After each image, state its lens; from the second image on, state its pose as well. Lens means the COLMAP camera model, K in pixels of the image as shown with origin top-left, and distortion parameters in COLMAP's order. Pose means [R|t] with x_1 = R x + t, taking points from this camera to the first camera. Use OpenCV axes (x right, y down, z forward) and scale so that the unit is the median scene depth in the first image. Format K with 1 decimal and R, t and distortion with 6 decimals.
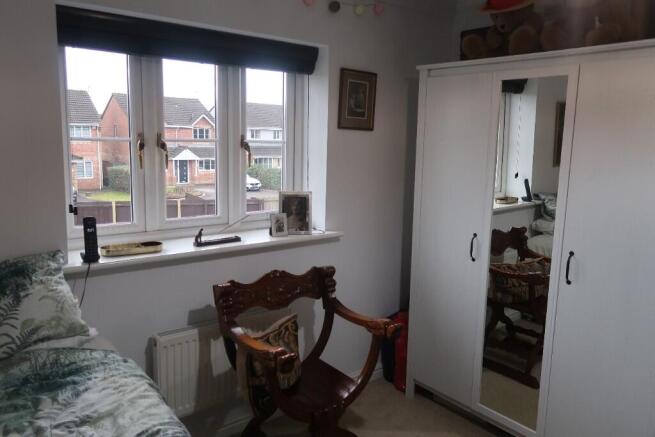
lens RADIAL K [[503.9, 0, 327.0], [0, 503.9, 214.0], [0, 0, 1]] dist [0.002608, 0.000915]
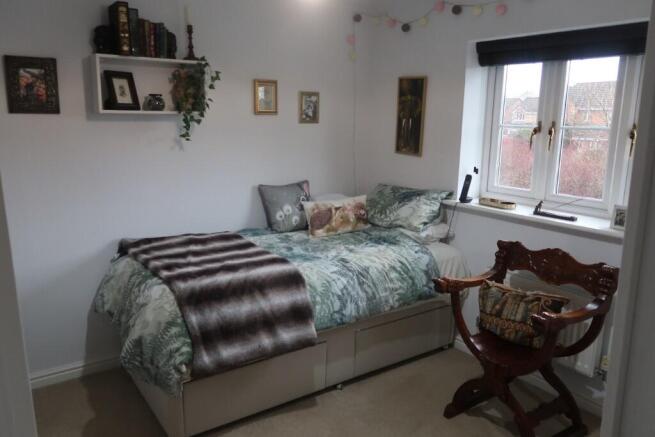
lens RADIAL K [[503.9, 0, 327.0], [0, 503.9, 214.0], [0, 0, 1]] dist [0.002608, 0.000915]
pose [[-0.056898, 0.157127, -0.985938, 0.965111], [-0.176477, 0.970405, 0.164836, -0.048575], [0.982659, 0.183374, -0.027485, 0.541797]]
